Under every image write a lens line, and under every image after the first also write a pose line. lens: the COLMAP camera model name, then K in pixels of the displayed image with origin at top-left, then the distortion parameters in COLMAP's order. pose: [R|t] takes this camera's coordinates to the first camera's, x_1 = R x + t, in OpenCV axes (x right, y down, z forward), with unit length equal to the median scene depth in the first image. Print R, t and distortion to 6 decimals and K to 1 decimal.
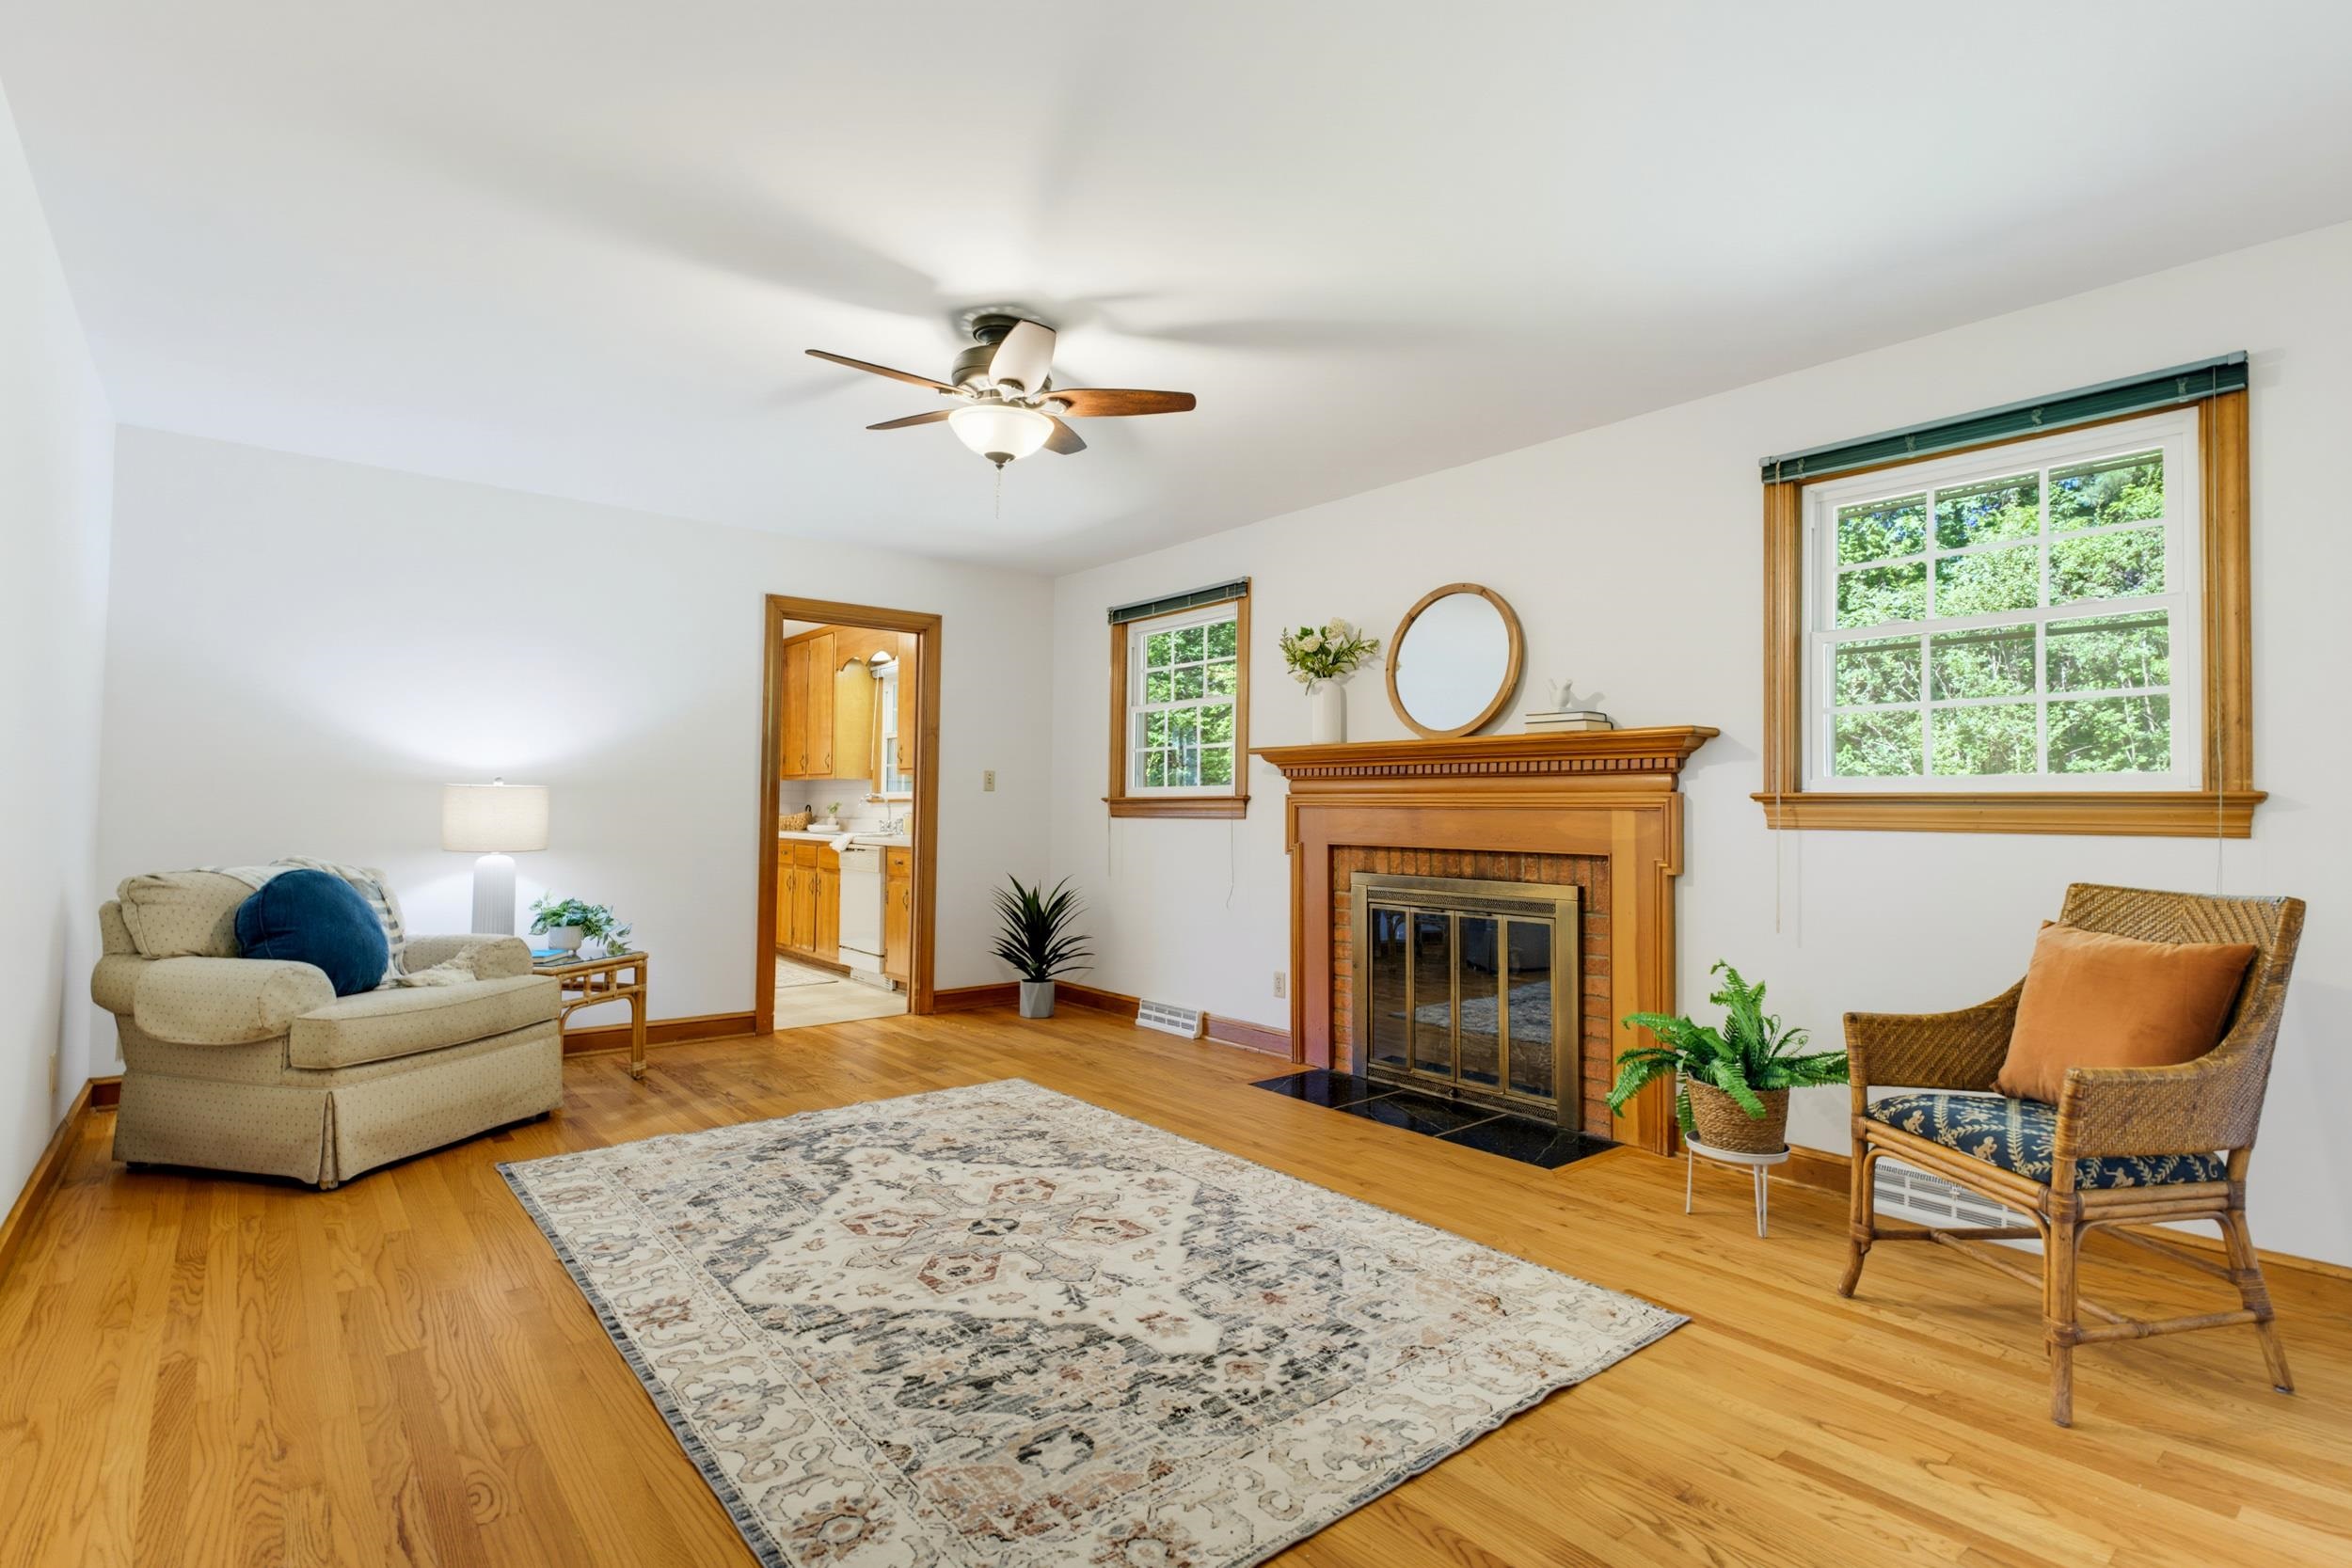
lens RADIAL K [[1135.2, 0, 1180.0], [0, 1135.2, 791.0], [0, 0, 1]] dist [0.036428, -0.010054]
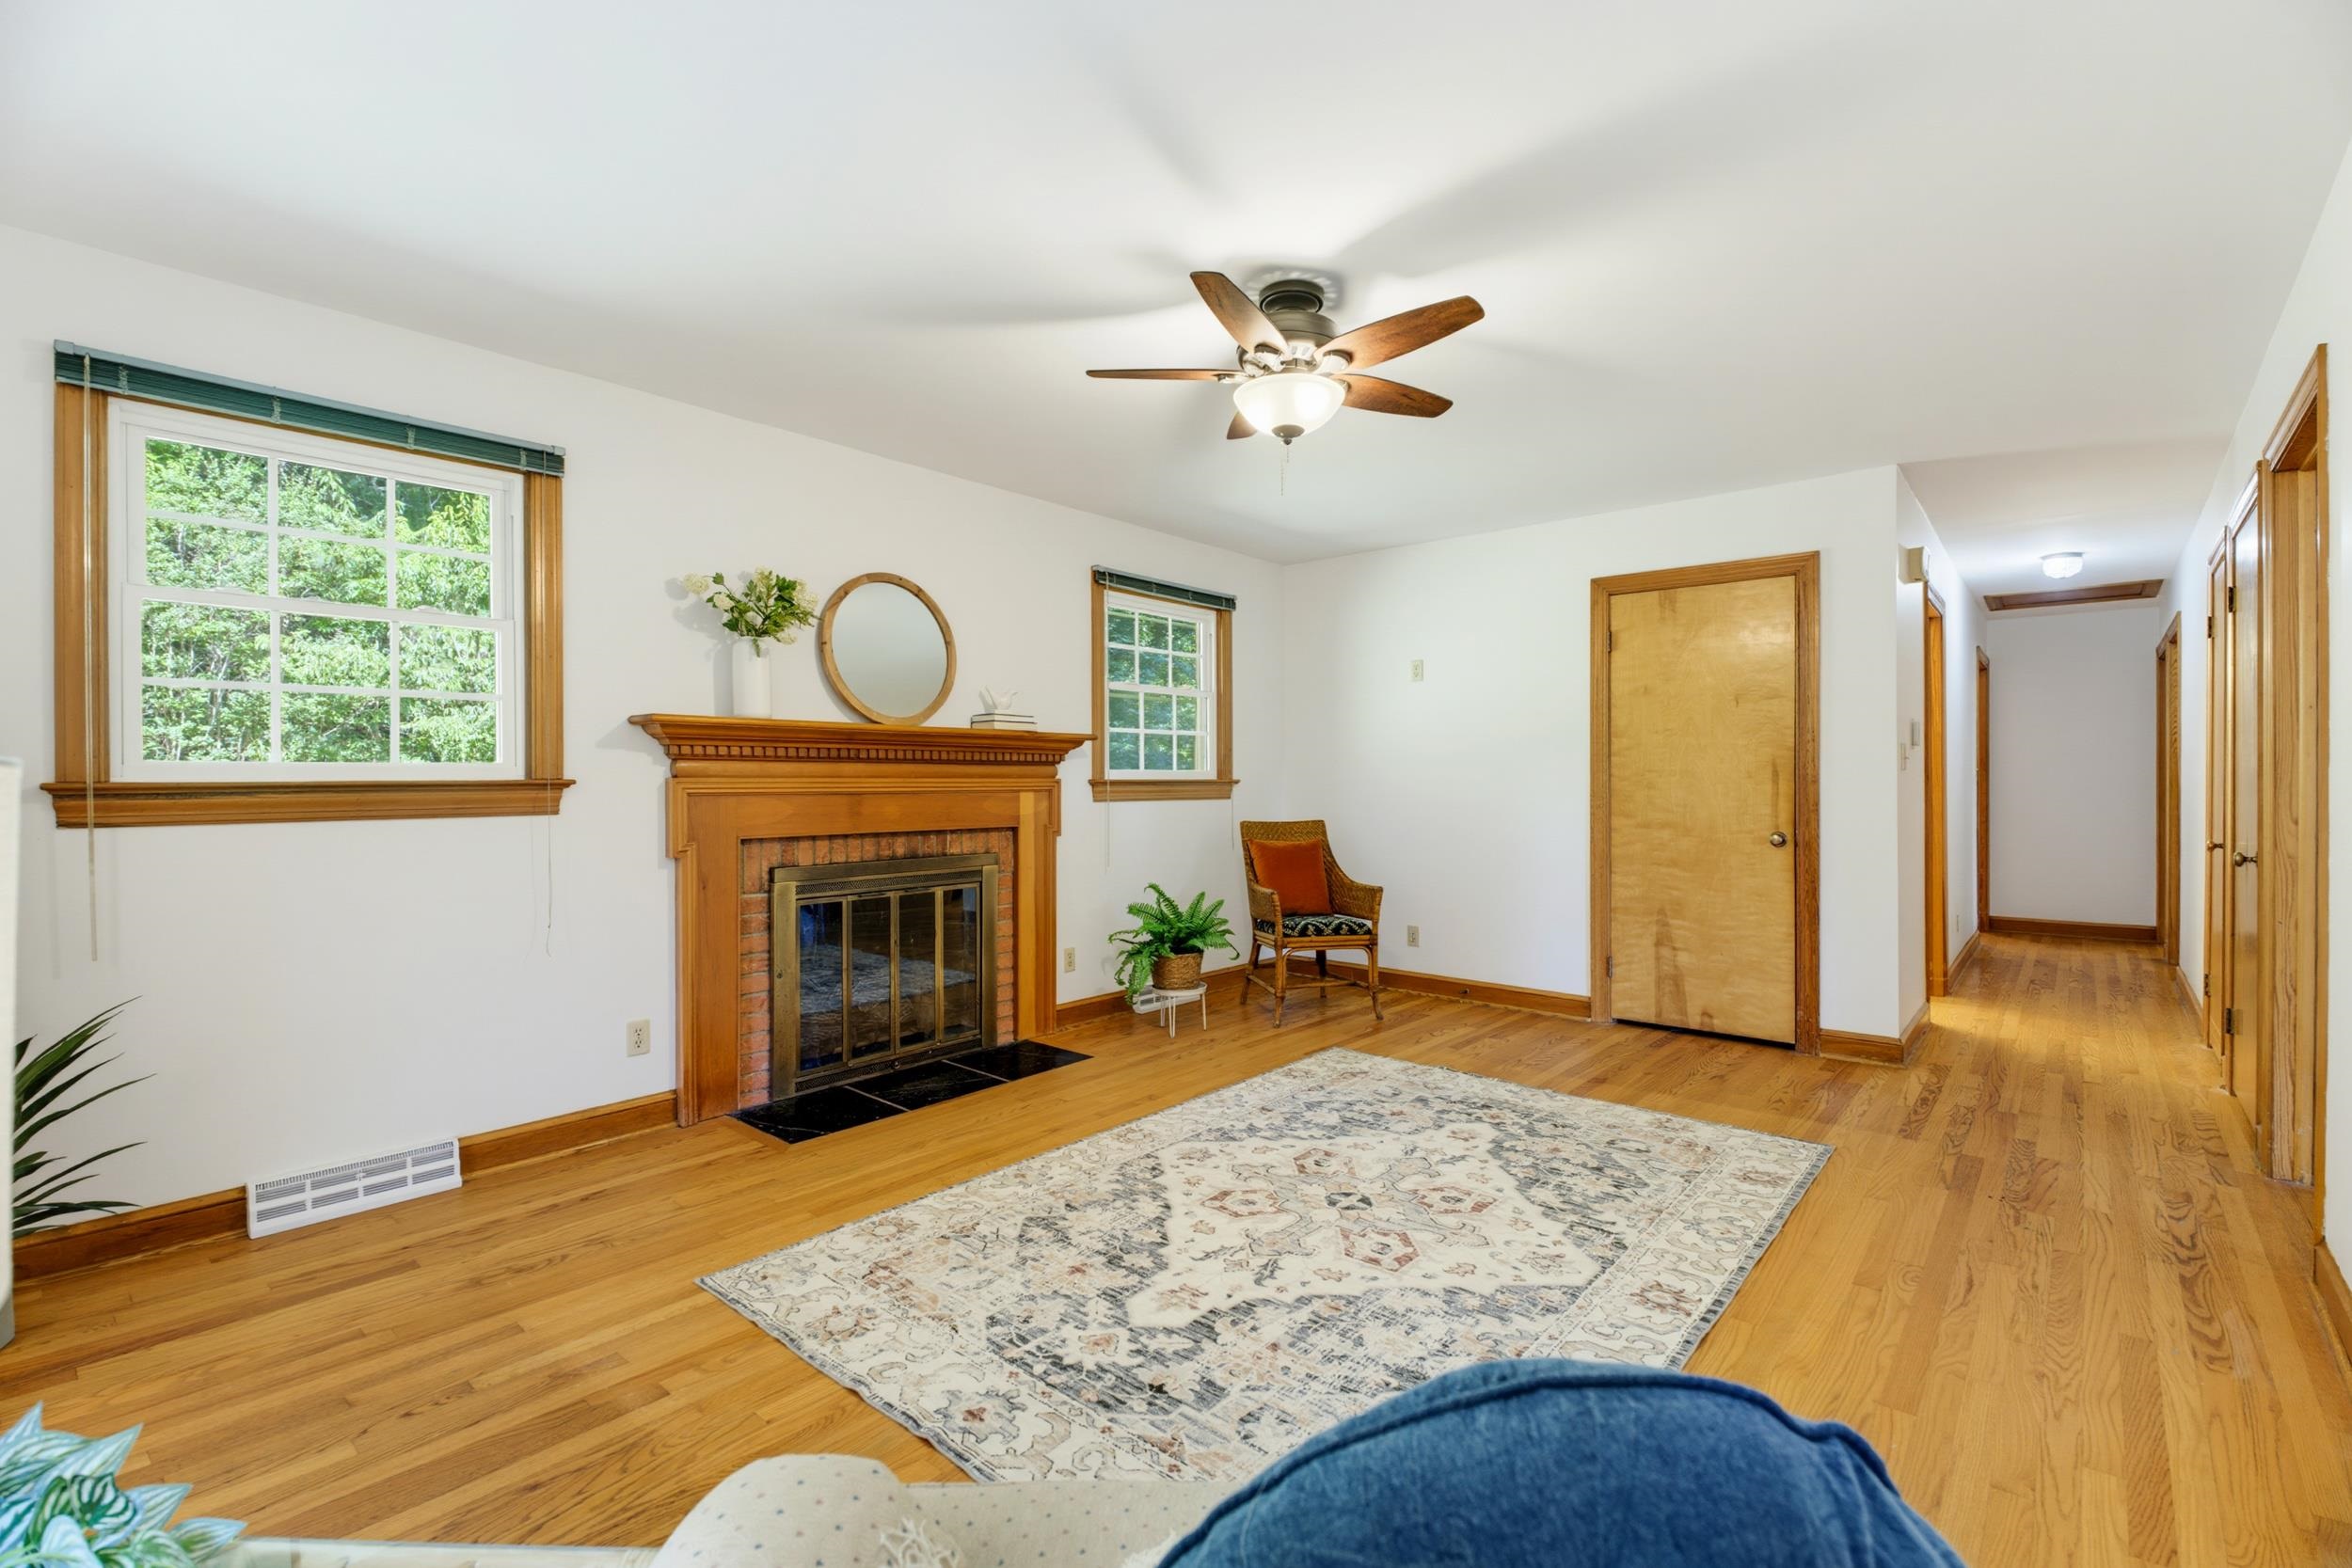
lens RADIAL K [[1049.9, 0, 1156.4], [0, 1049.9, 774.0], [0, 0, 1]] dist [0.008325, -0.000607]
pose [[-0.162065, -0.004238, 0.986771, -0.900378], [-0.016561, 0.999862, 0.001574, -0.009082], [-0.986641, -0.016087, -0.162113, 1.107047]]
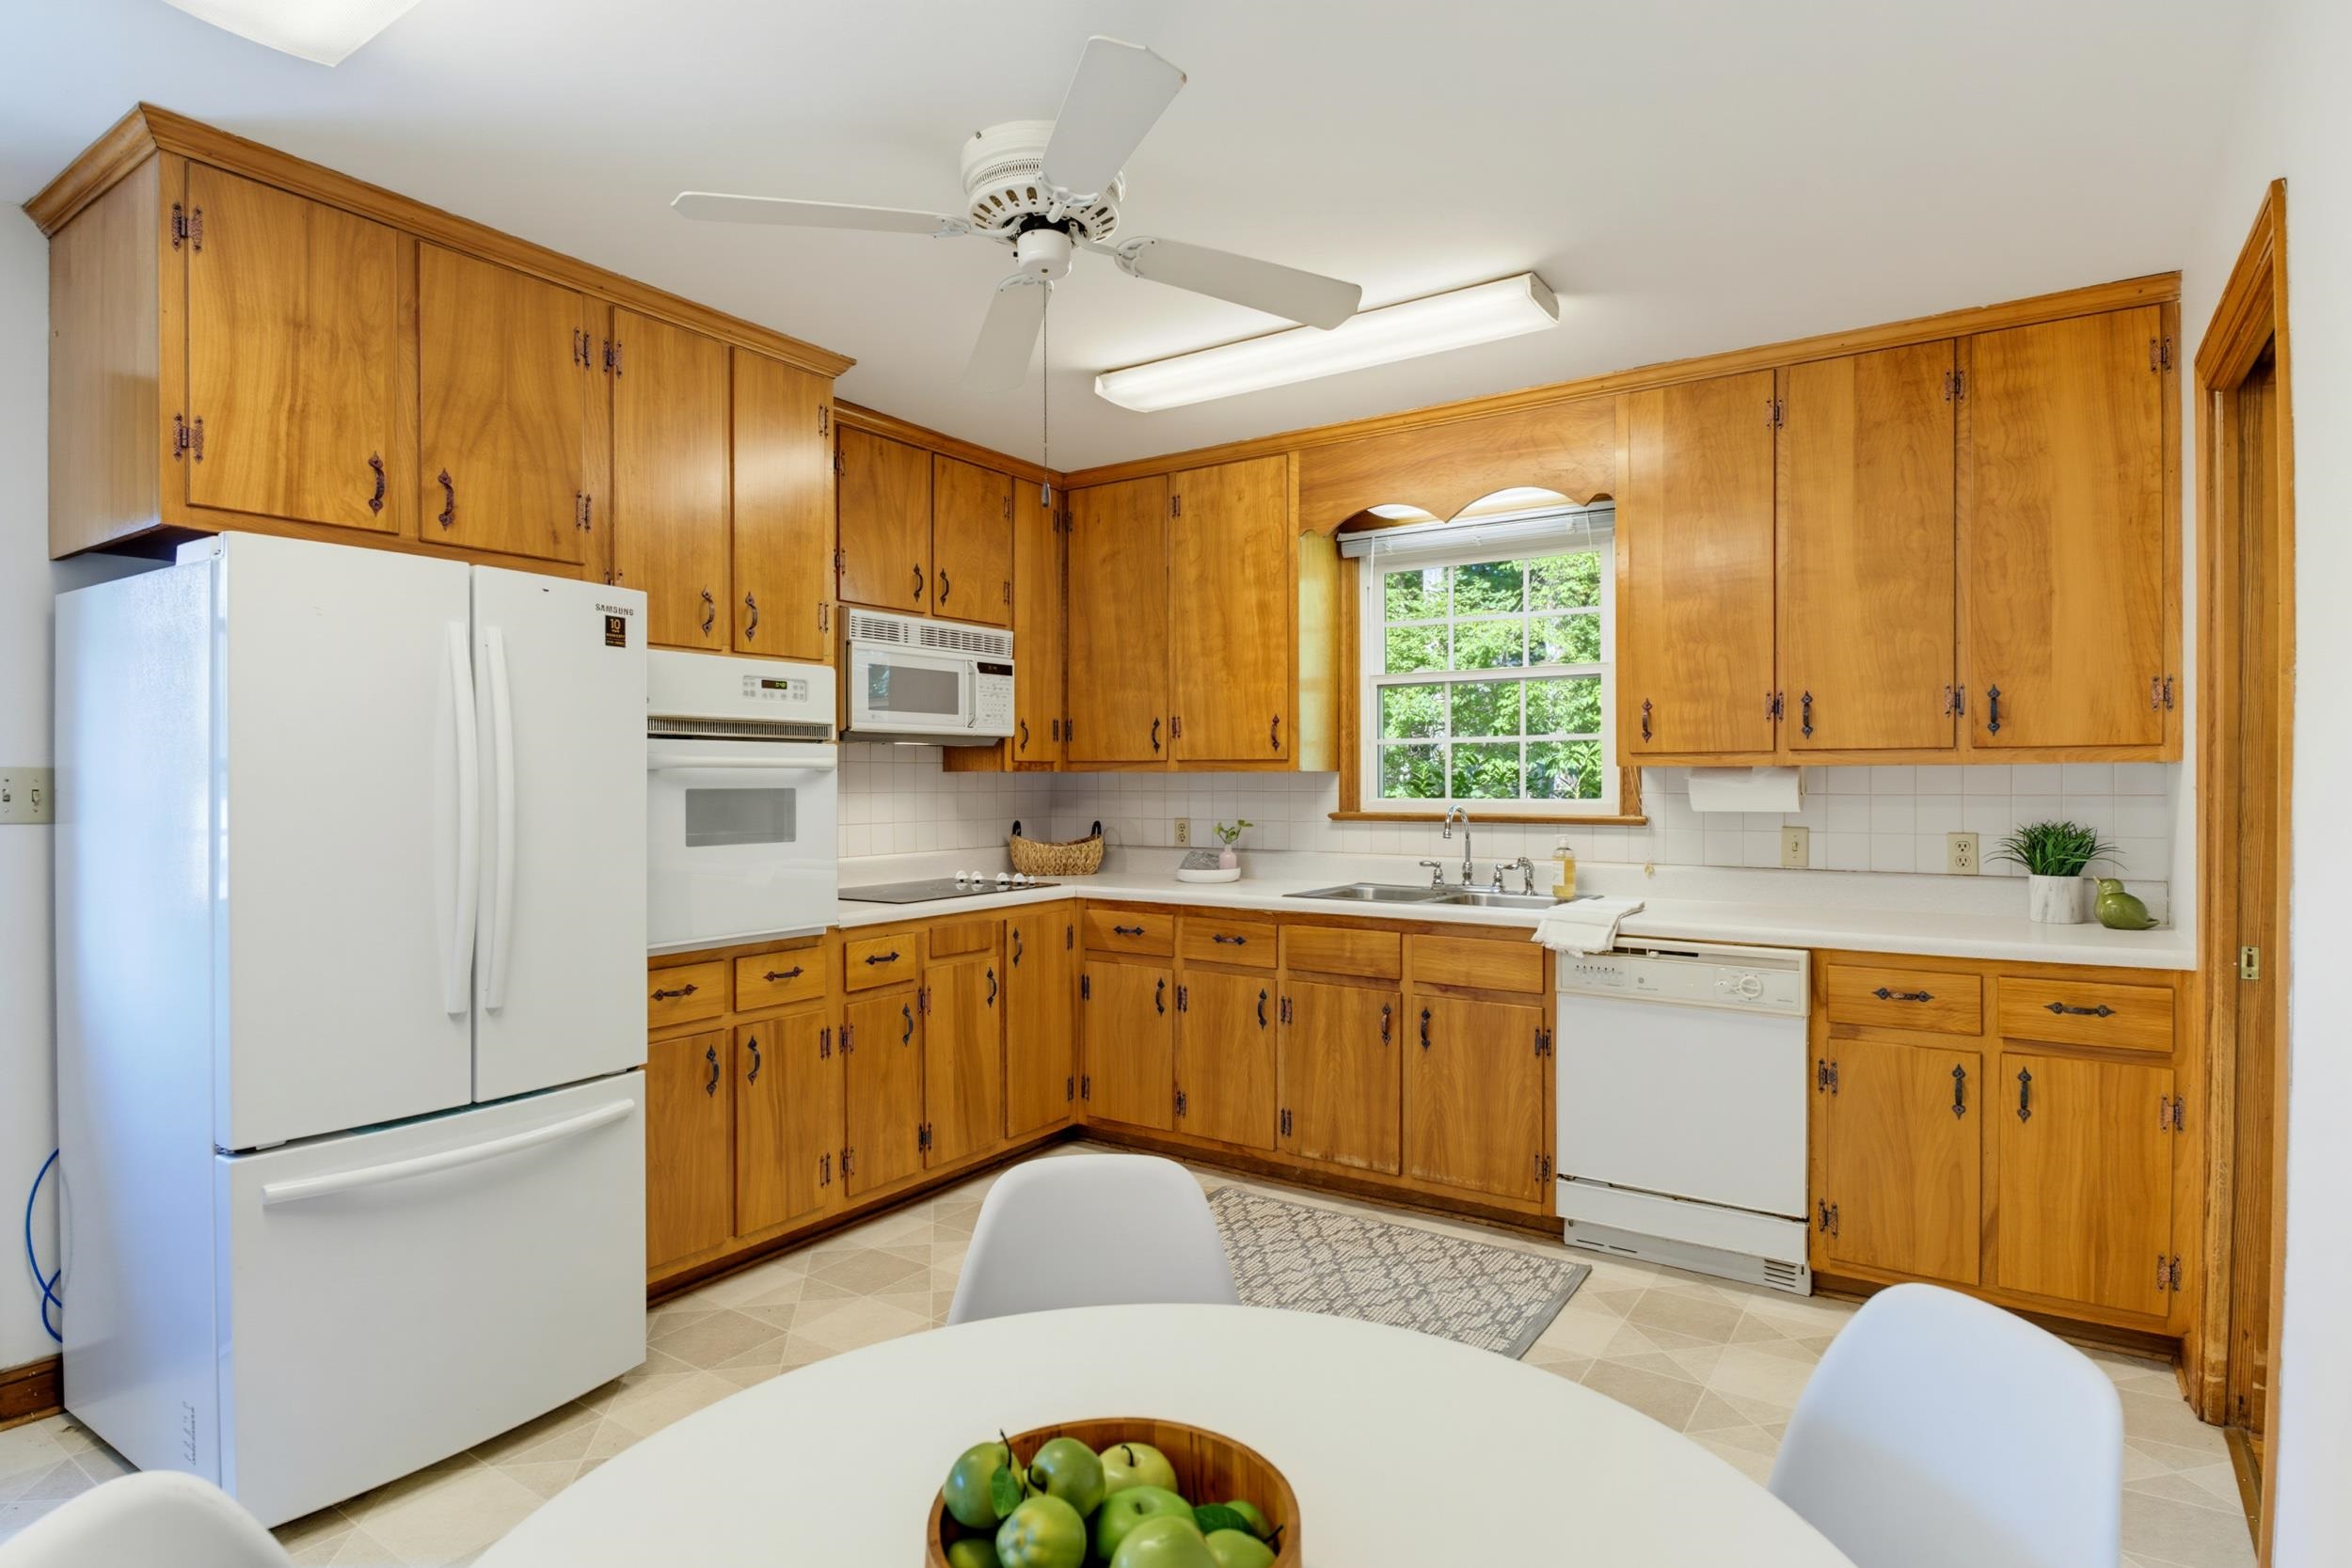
lens RADIAL K [[1243.2, 0, 1167.7], [0, 1243.2, 784.0], [0, 0, 1]] dist [-0.000753, -0.003925]
pose [[0.957142, -0.013485, 0.289306, -1.163644], [0.006684, 0.999678, 0.024481, -0.043336], [-0.289543, -0.021498, 0.956924, 1.237755]]
